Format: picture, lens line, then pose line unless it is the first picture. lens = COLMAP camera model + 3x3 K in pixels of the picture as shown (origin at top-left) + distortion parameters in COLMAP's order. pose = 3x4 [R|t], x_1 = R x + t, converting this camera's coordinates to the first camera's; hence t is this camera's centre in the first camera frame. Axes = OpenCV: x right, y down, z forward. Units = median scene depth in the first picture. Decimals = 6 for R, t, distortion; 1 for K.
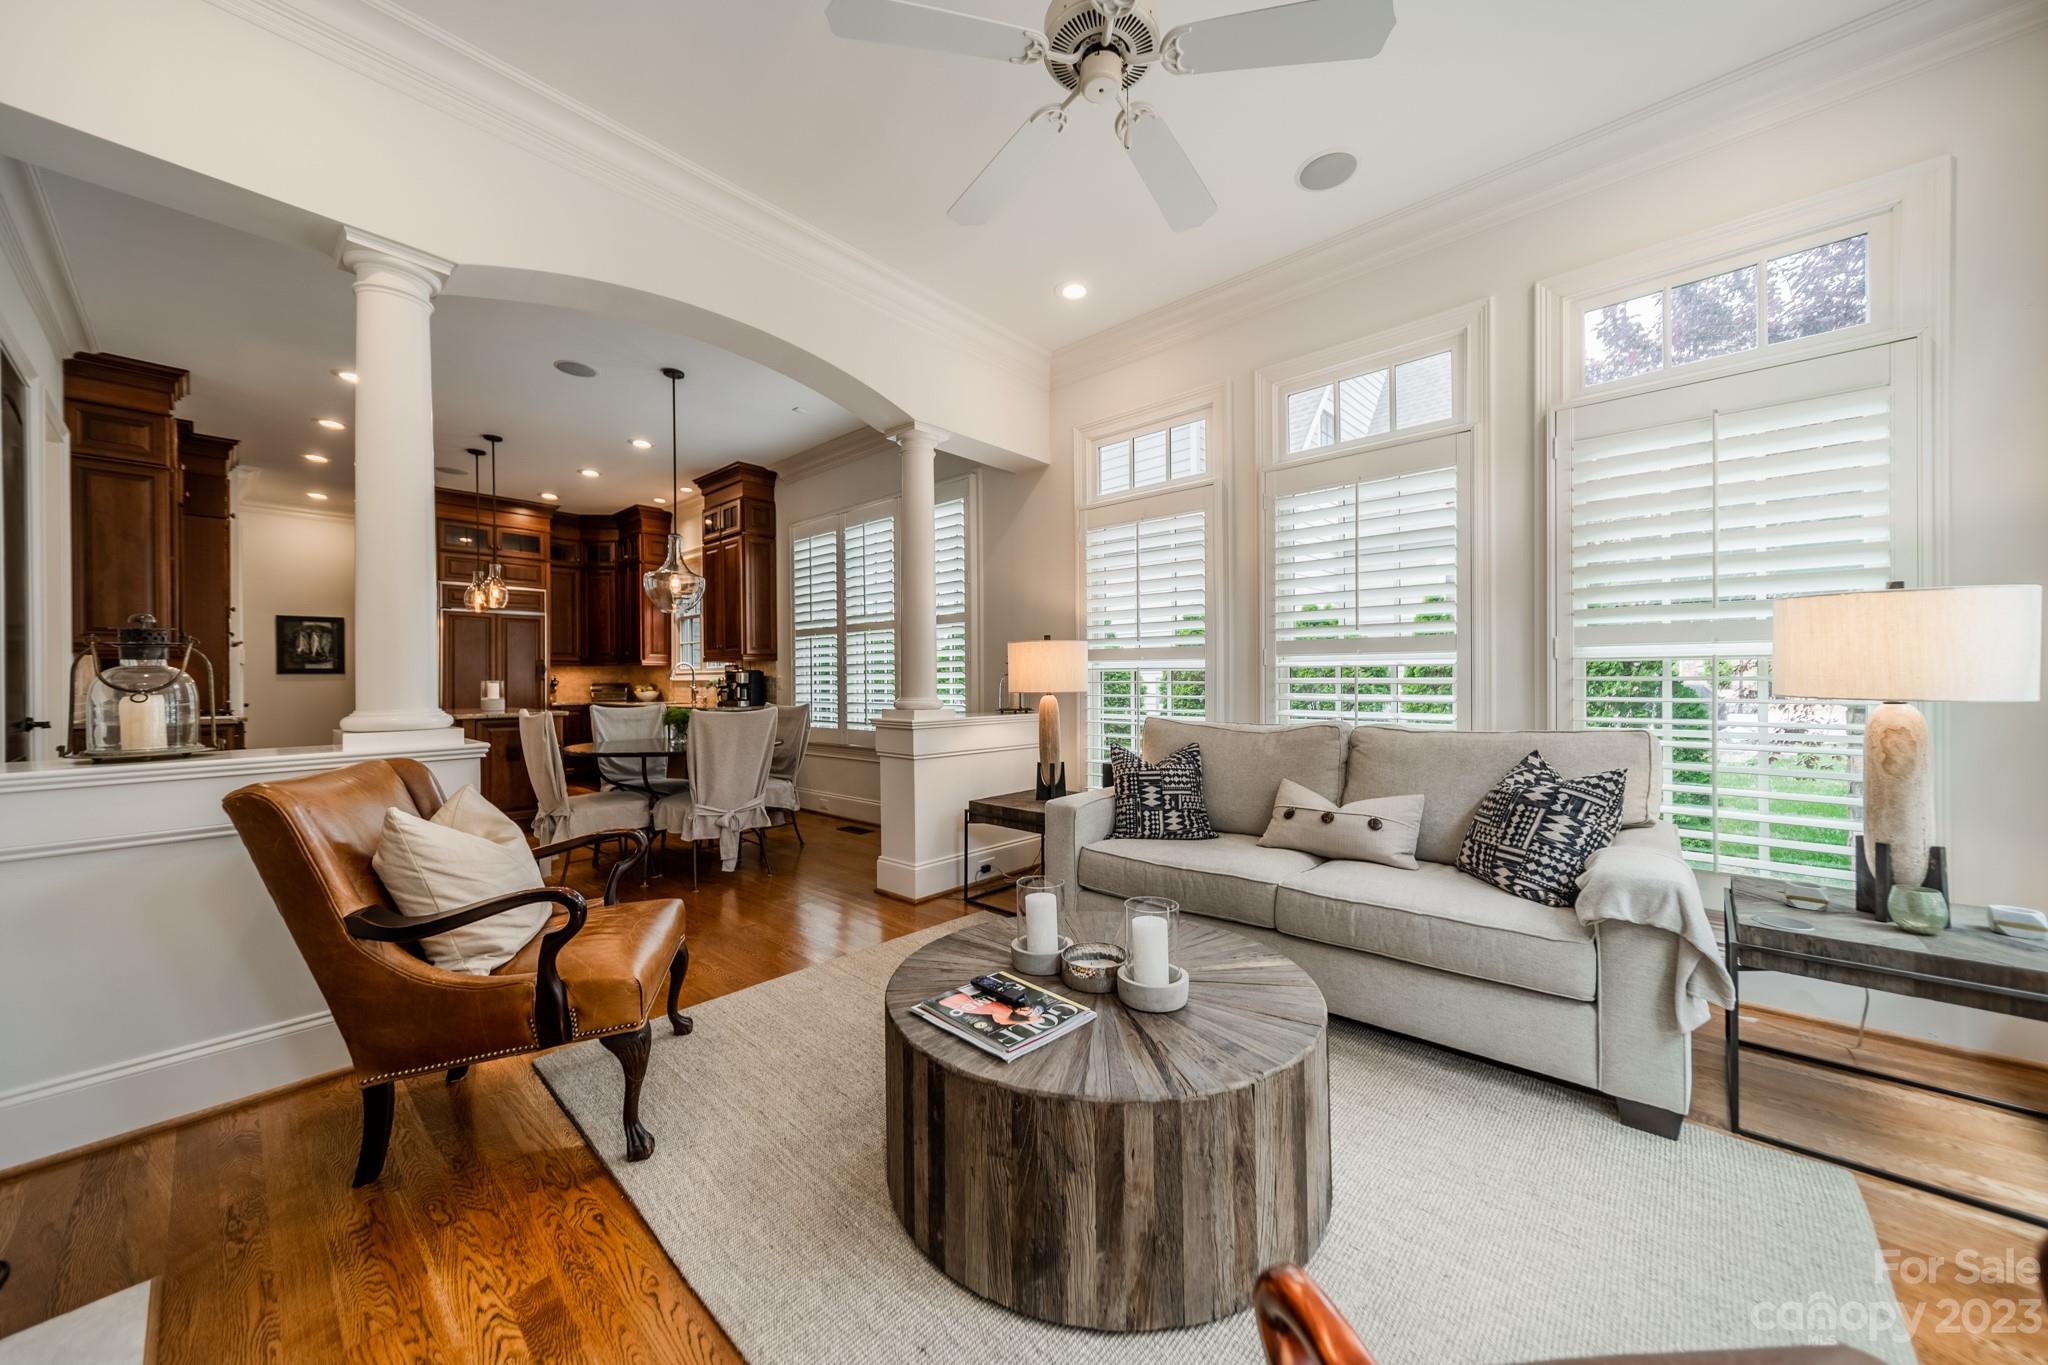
lens RADIAL K [[722.5, 0, 1032.6], [0, 722.5, 682.4], [0, 0, 1]] dist [0.010796, -0.001057]
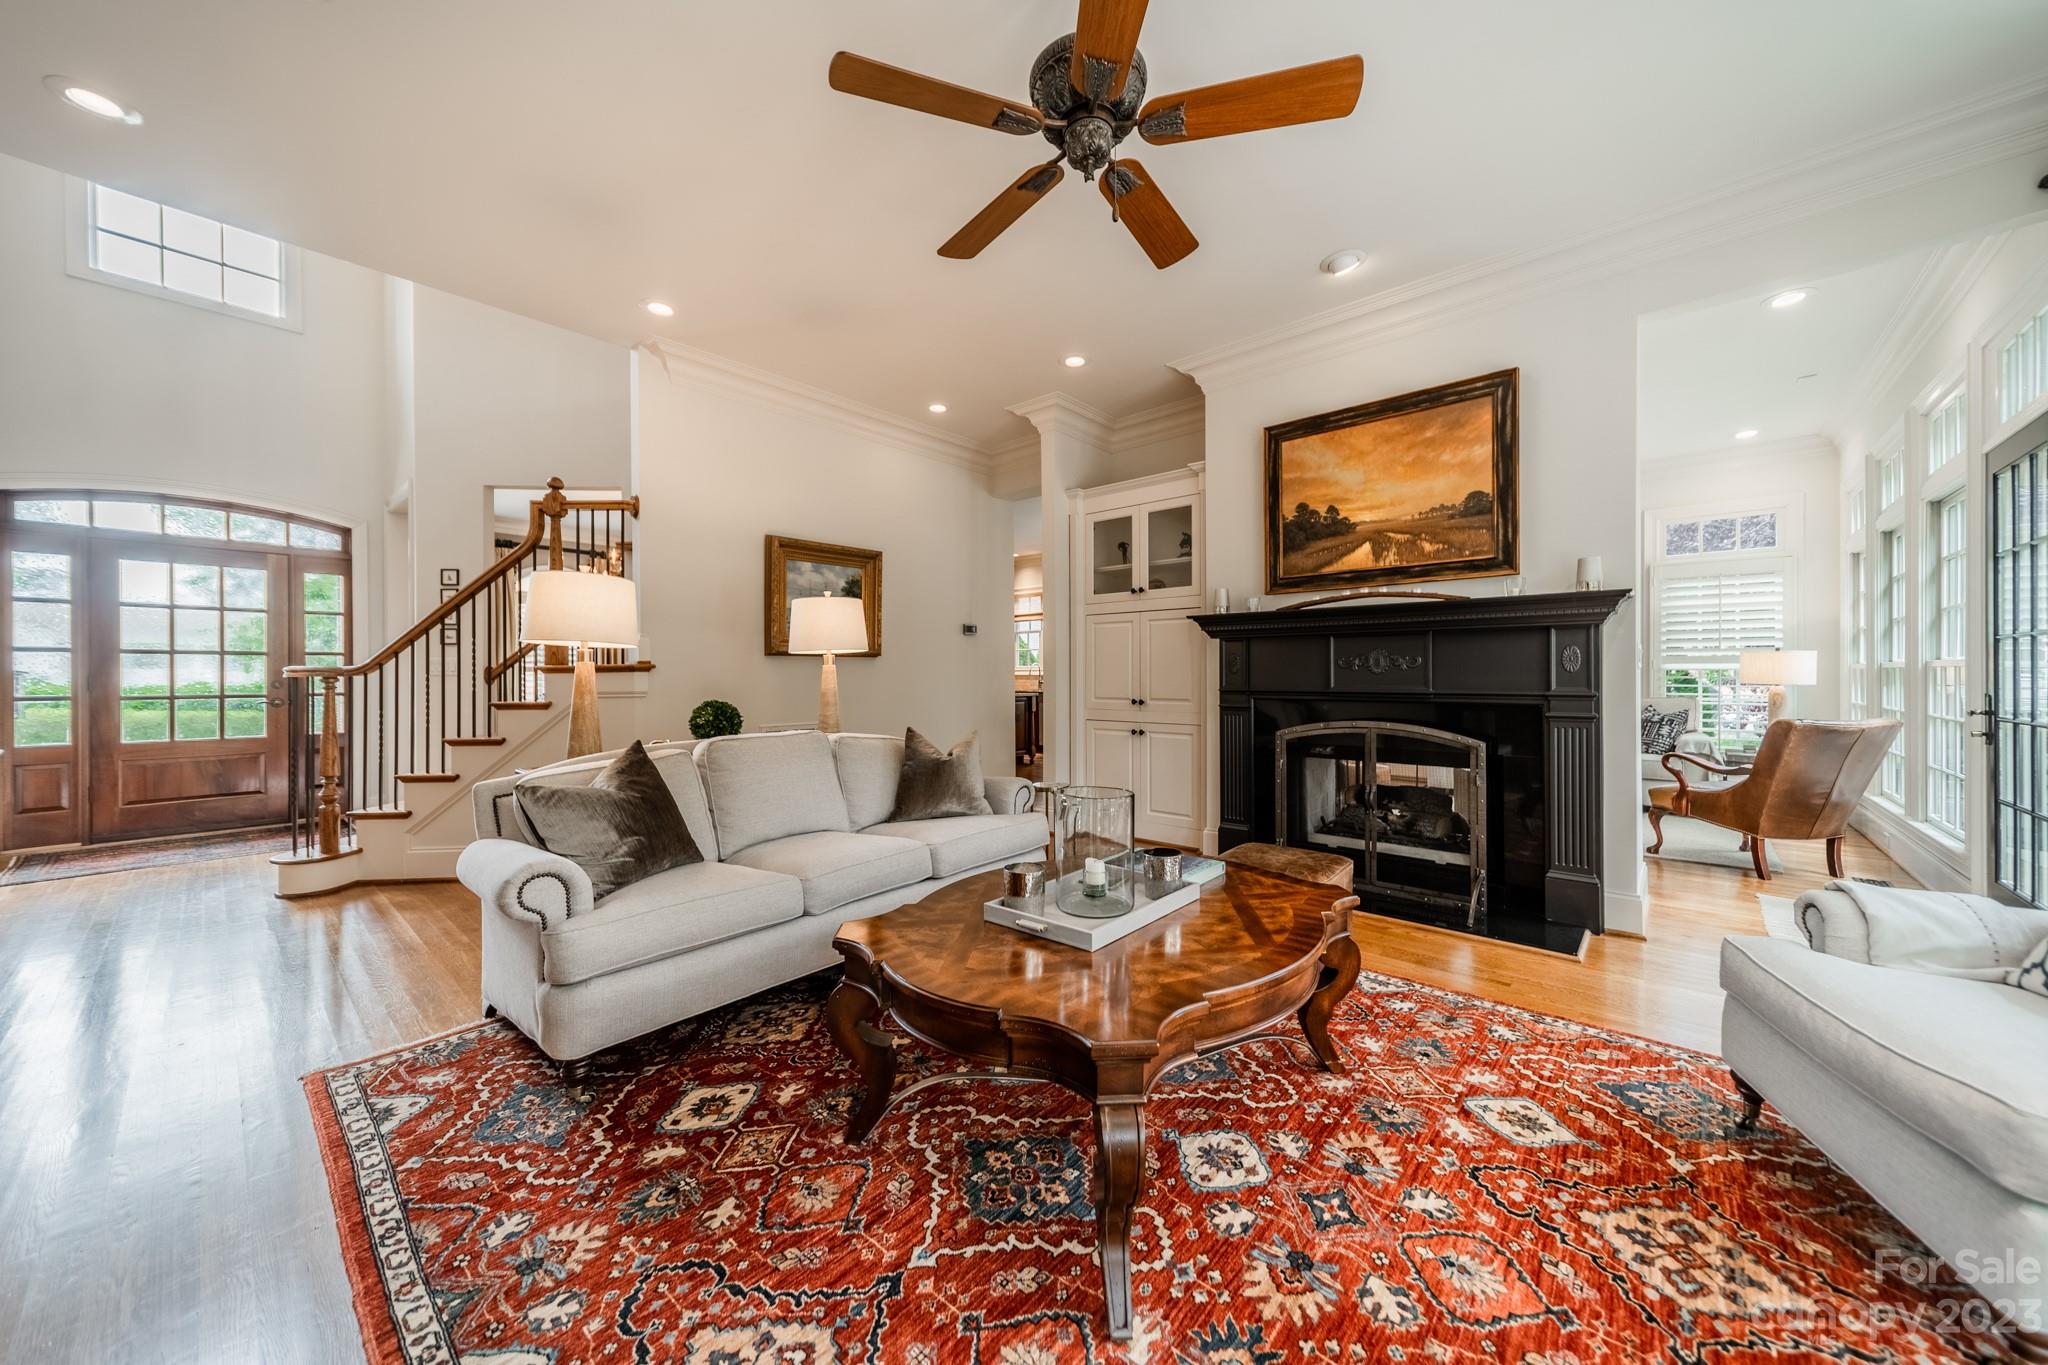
lens RADIAL K [[722.5, 0, 1025.5], [0, 722.5, 686.2], [0, 0, 1]] dist [0.010796, -0.001057]
pose [[0.999972, 0.007255, 0.001789, -1.188643], [-0.007282, 0.999851, 0.015625, -0.001351], [-0.001676, -0.015638, 0.999876, -1.231112]]
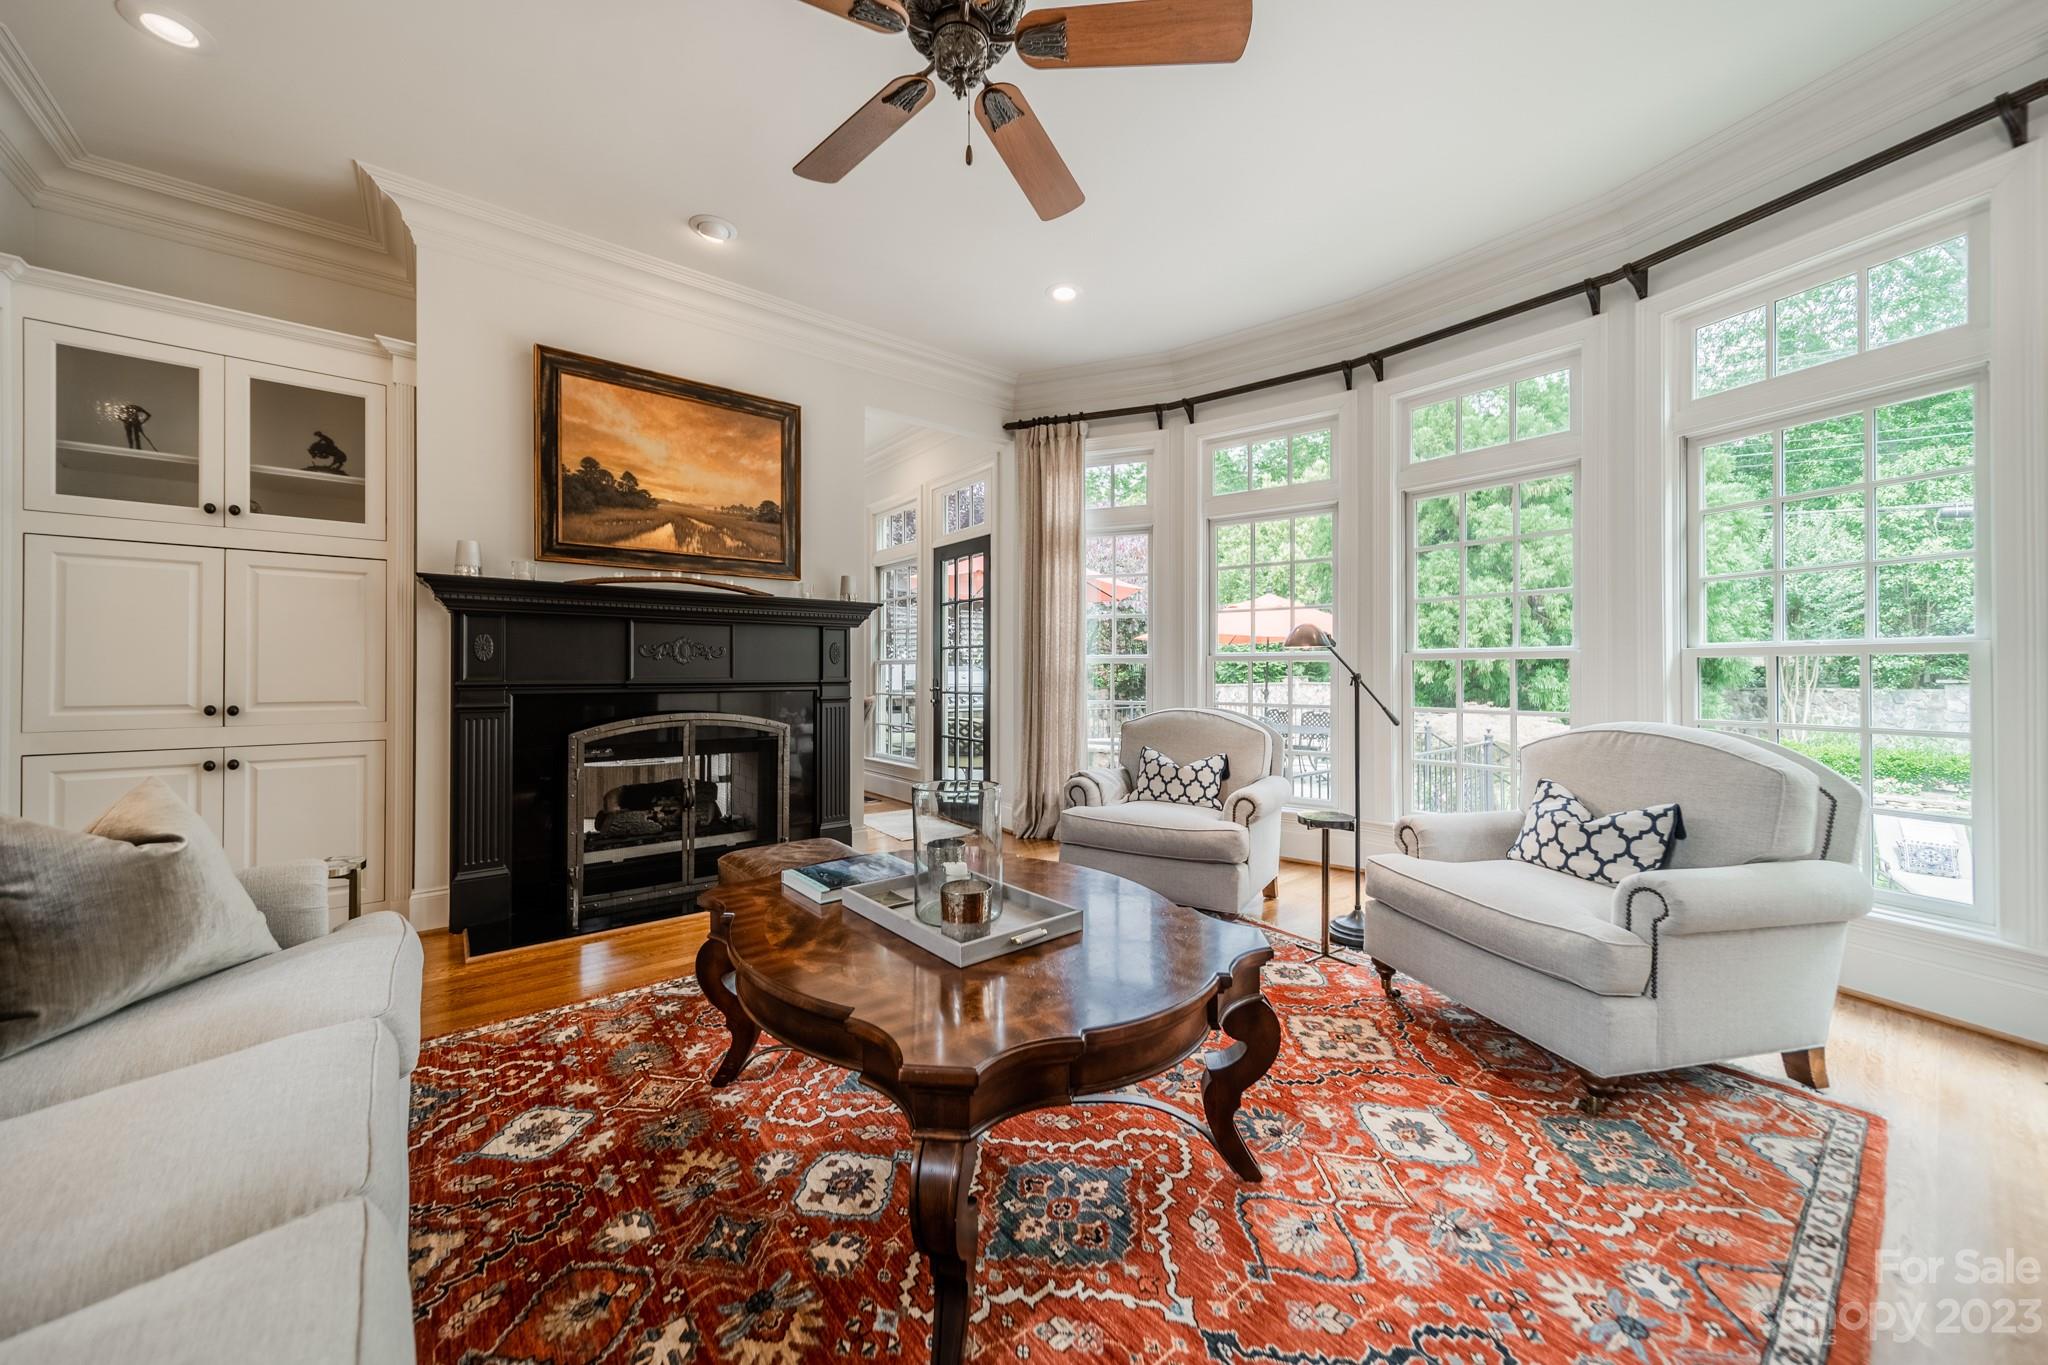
lens RADIAL K [[722.5, 0, 1046.2], [0, 722.5, 677.5], [0, 0, 1]] dist [0.010796, -0.001057]
pose [[0.160017, 0.005473, 0.987099, -1.658873], [-0.001885, 0.999985, -0.005239, 0.018842], [-0.987112, -0.001022, 0.160025, -0.770884]]
